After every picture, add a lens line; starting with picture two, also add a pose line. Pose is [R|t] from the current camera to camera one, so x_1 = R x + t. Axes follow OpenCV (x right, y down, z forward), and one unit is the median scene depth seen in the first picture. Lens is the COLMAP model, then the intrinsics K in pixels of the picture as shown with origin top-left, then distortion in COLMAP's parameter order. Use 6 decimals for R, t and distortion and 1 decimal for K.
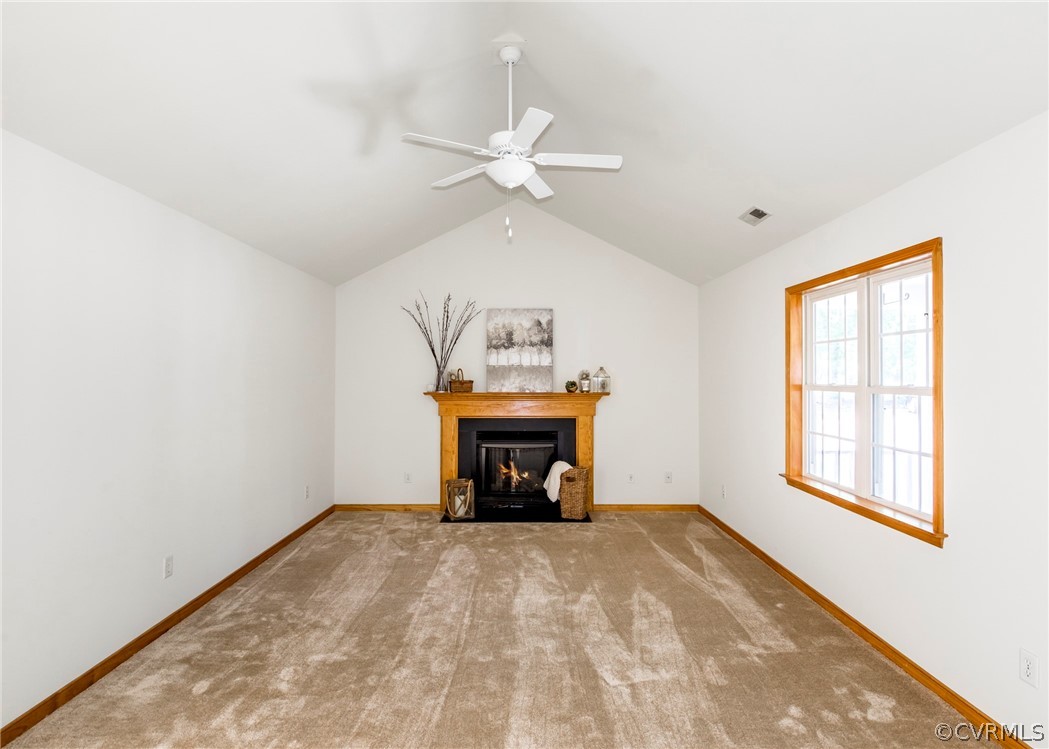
lens RADIAL K [[541.3, 0, 524.5], [0, 541.3, 374.5], [0, 0, 1]] dist [-0.002133, -0.000958]
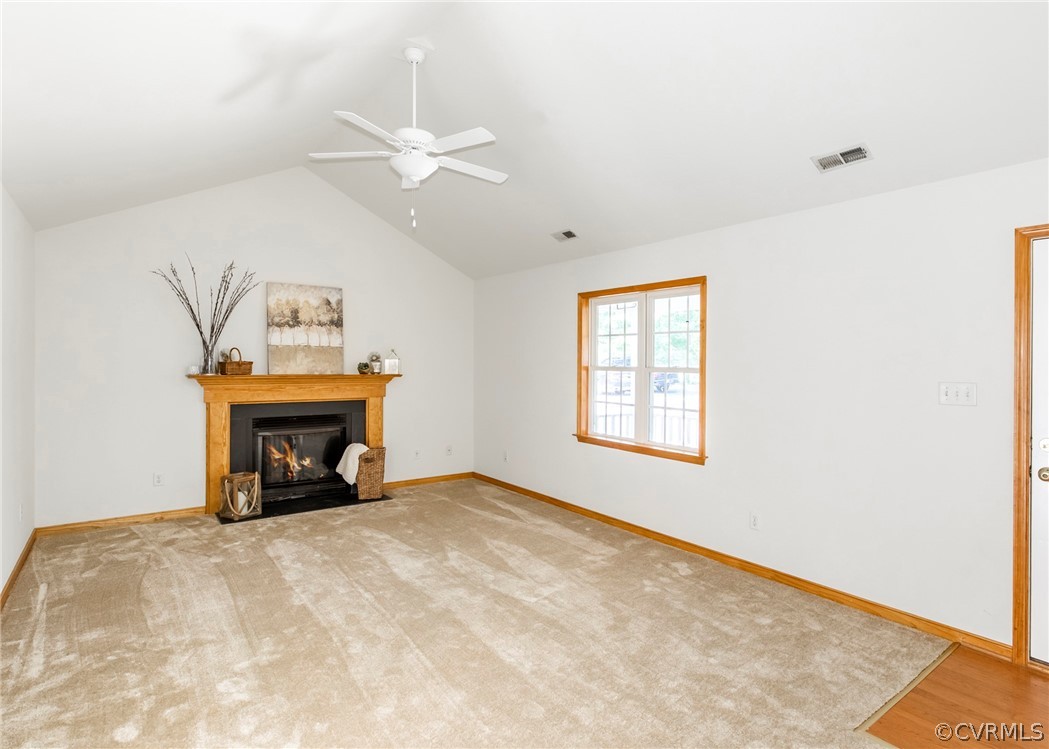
lens RADIAL K [[555.6, 0, 546.9], [0, 555.6, 368.0], [0, 0, 1]] dist [0.001748, 0.000506]
pose [[0.794865, 0.000274, 0.606786, -0.357477], [-0.012088, 0.999809, 0.015384, 0.002518], [-0.606666, -0.019563, 0.794716, -0.027505]]
